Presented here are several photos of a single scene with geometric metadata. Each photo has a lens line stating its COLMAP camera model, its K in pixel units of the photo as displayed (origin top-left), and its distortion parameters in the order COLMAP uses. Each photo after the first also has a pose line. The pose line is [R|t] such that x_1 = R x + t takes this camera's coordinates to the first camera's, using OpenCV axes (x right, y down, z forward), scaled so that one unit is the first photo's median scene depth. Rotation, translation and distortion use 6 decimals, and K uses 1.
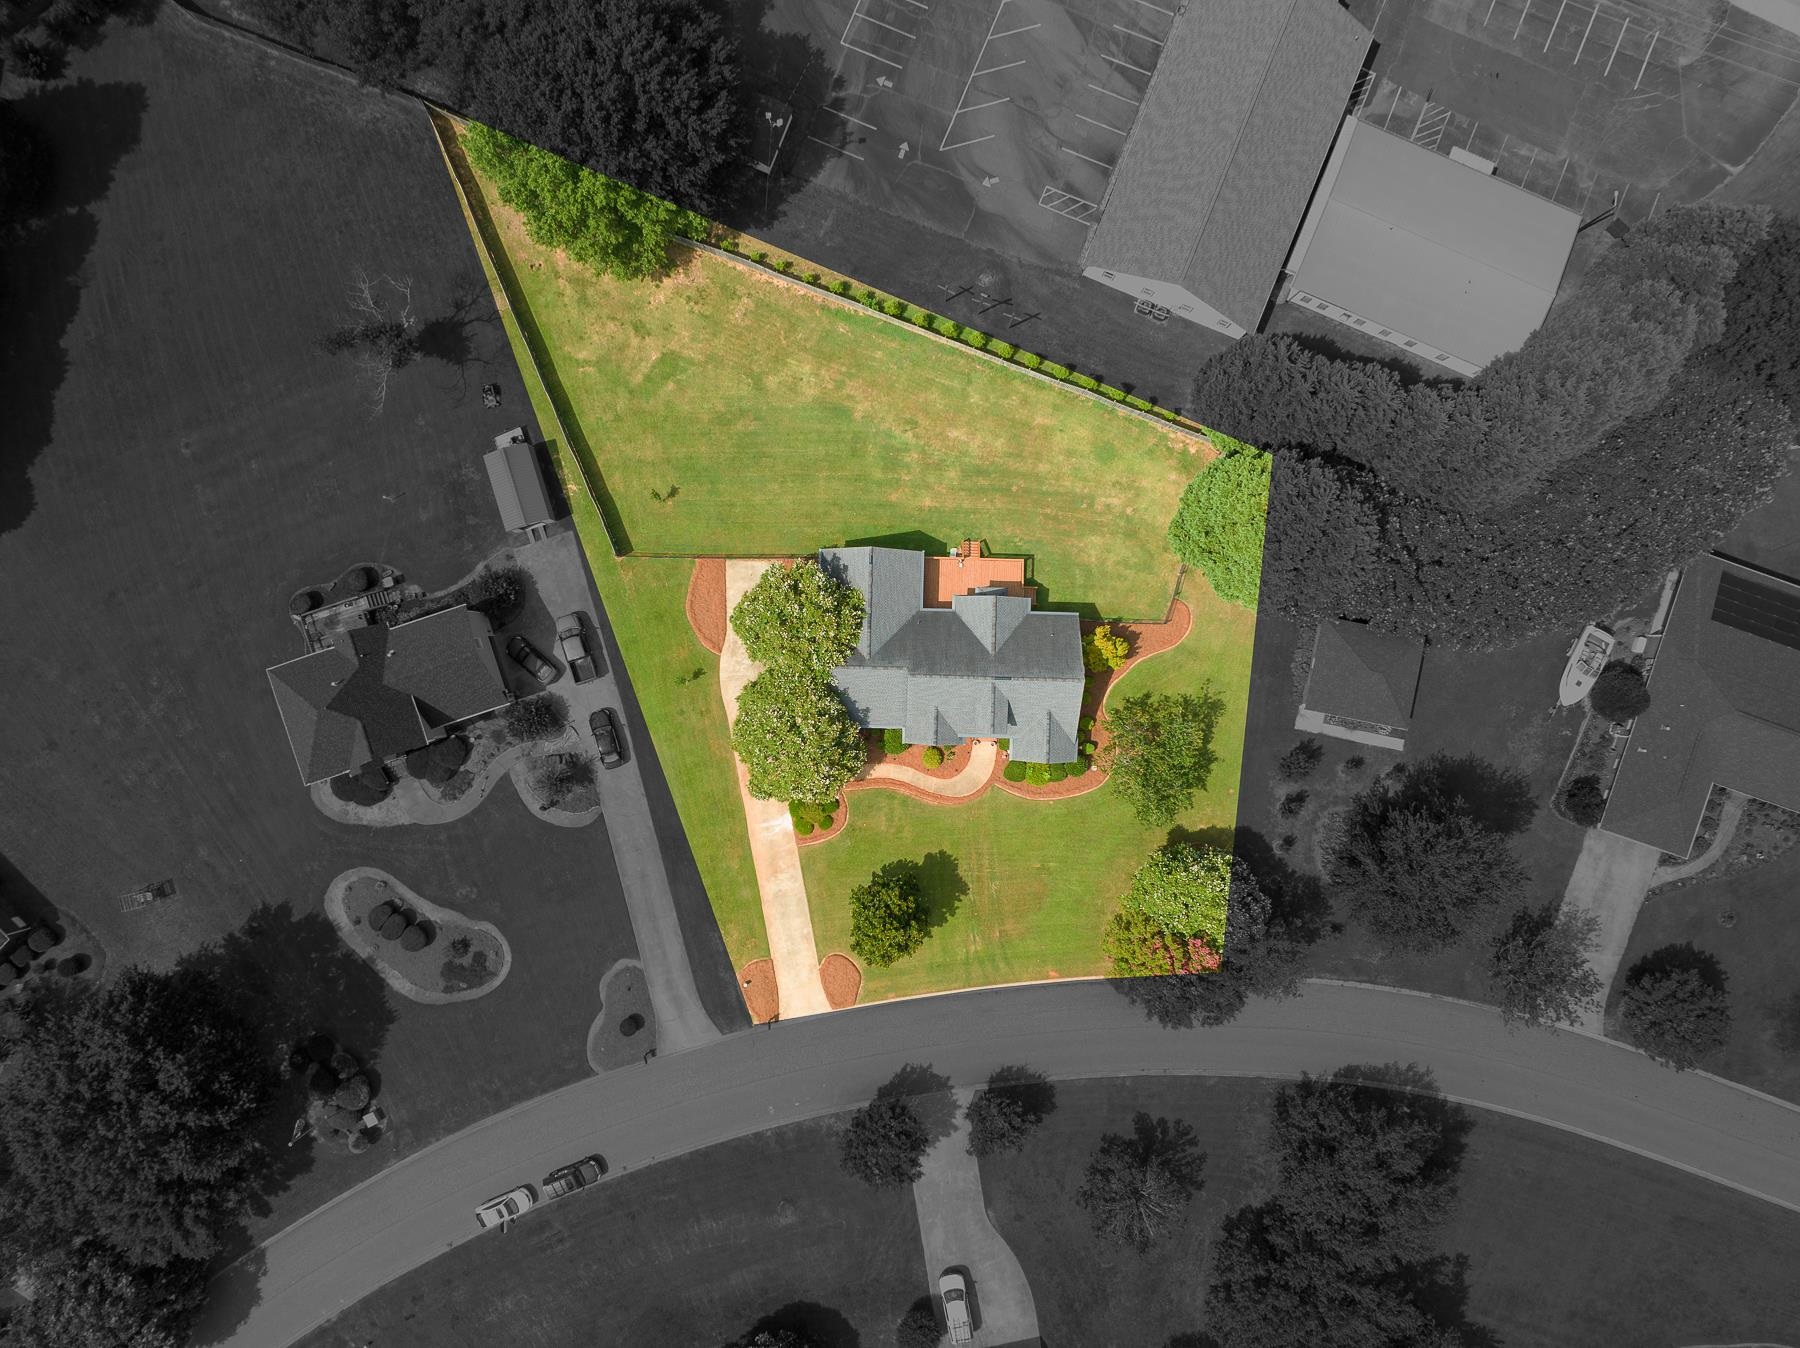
lens RADIAL K [[1266.2, 0, 900.0], [0, 1266.2, 674.0], [0, 0, 1]] dist [-0.045529, 0.003743]
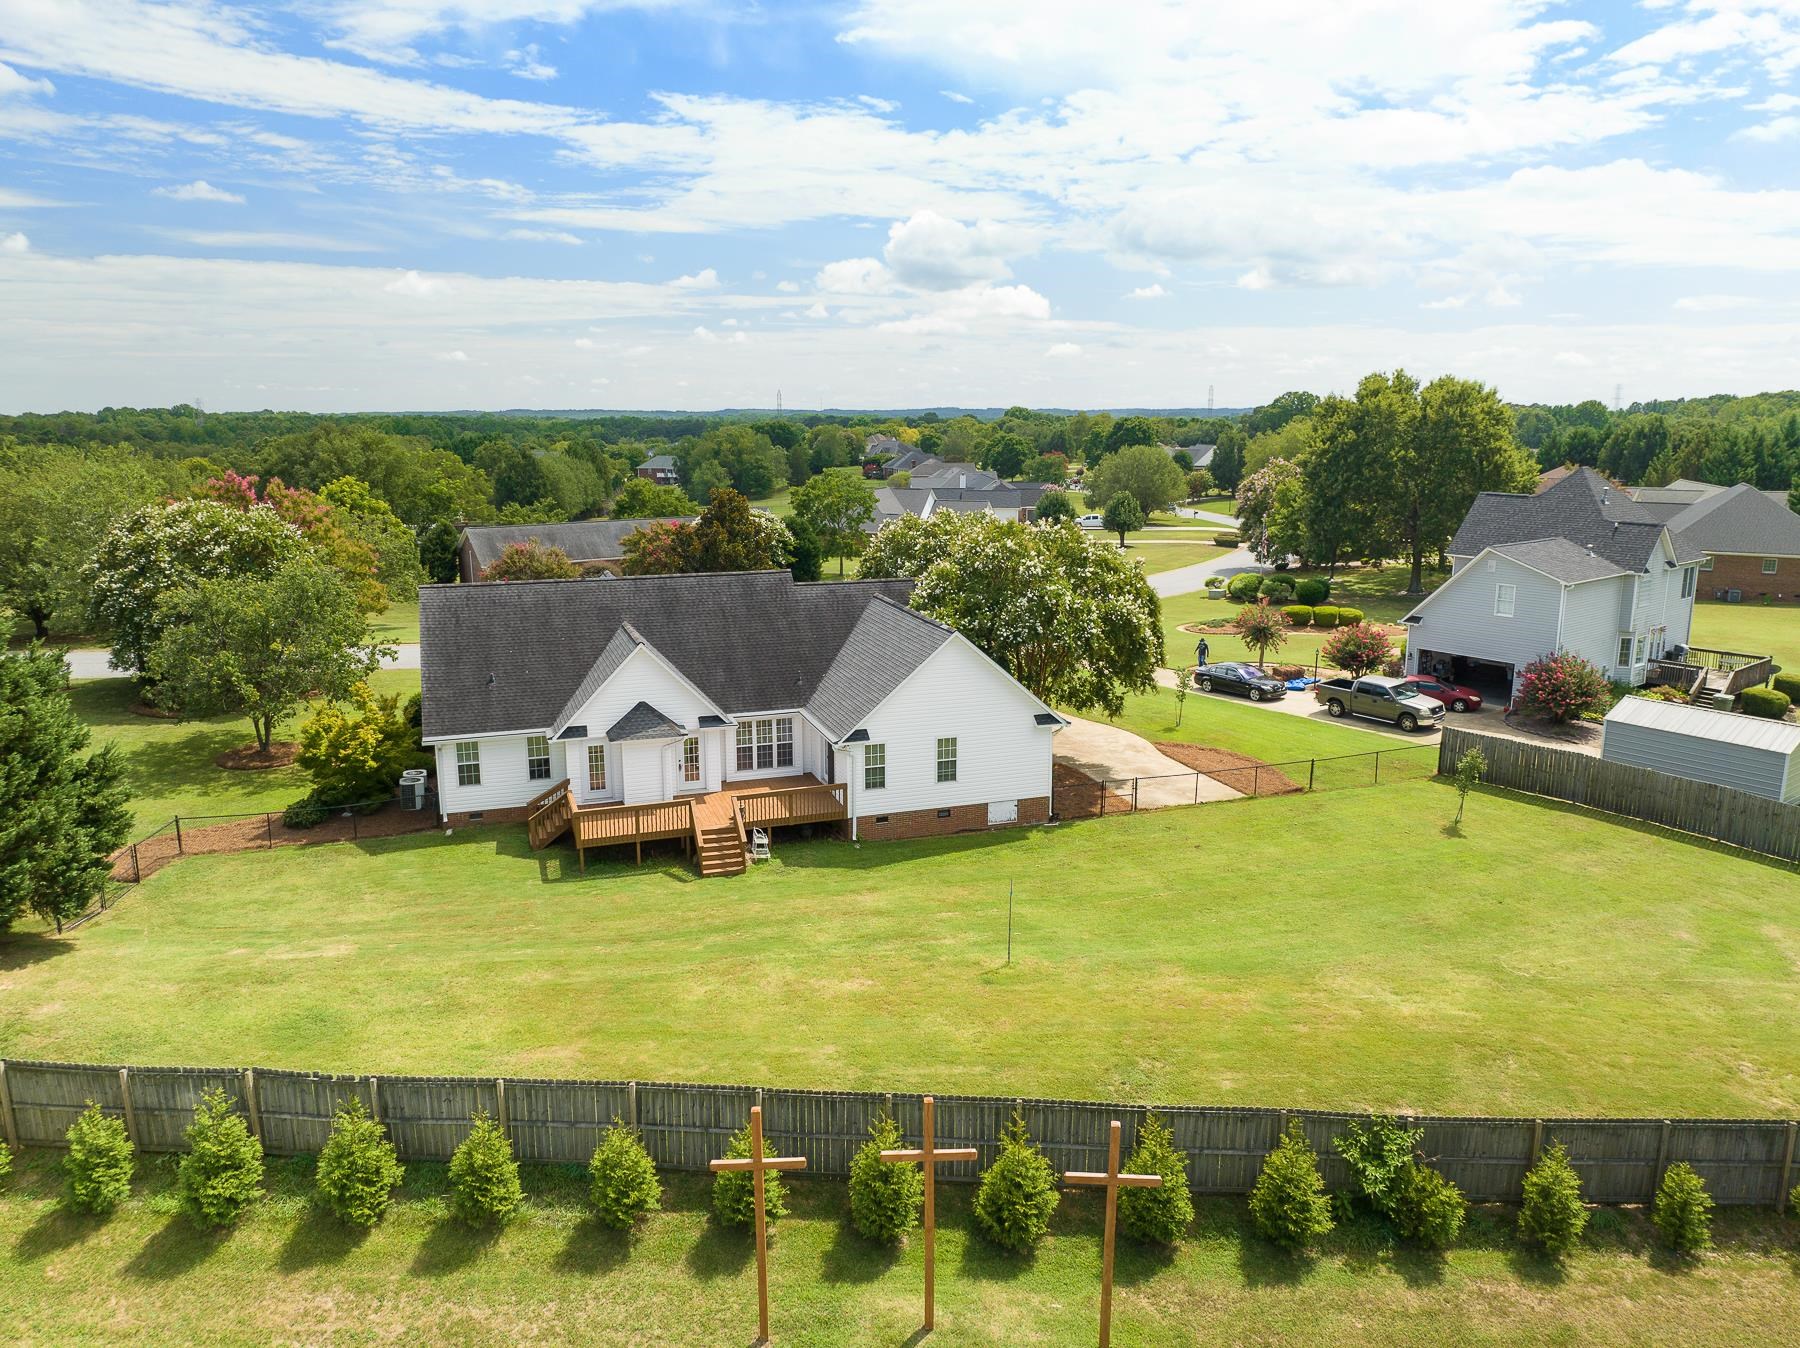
lens RADIAL K [[1266.2, 0, 900.0], [0, 1266.2, 674.0], [0, 0, 1]] dist [-0.045529, 0.003743]
pose [[-0.938636, 0.055555, -0.340406, 0.129203], [-0.344183, -0.214871, 0.913985, -0.447963], [-0.022367, 0.975061, 0.220807, 0.861336]]
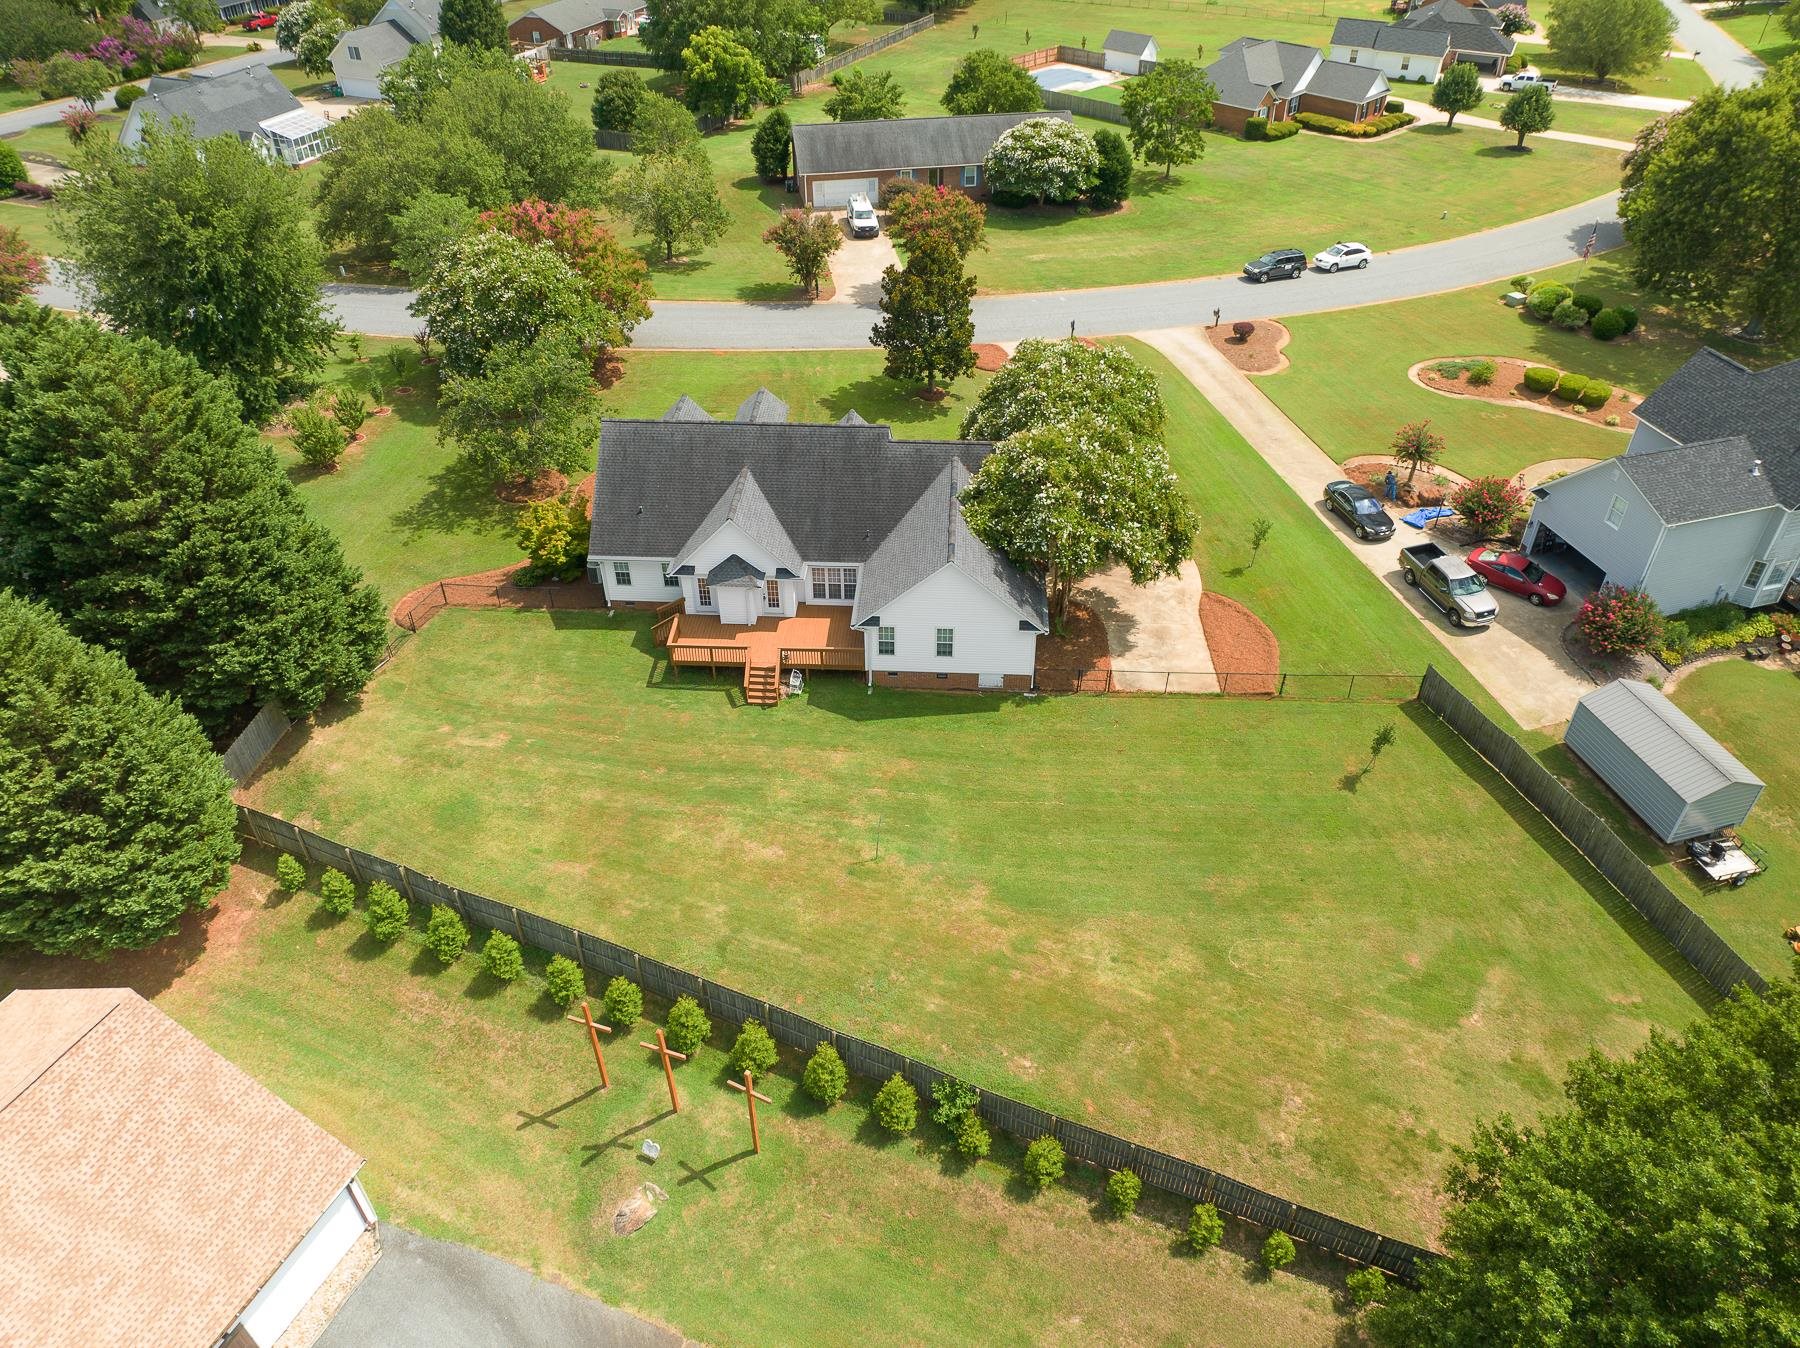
lens RADIAL K [[1266.2, 0, 900.0], [0, 1266.2, 674.0], [0, 0, 1]] dist [-0.045529, 0.003743]
pose [[-0.999560, -0.027683, 0.010649, -0.007593], [0.025907, -0.640081, 0.767871, -0.499614], [-0.014441, 0.767809, 0.640516, 0.653349]]
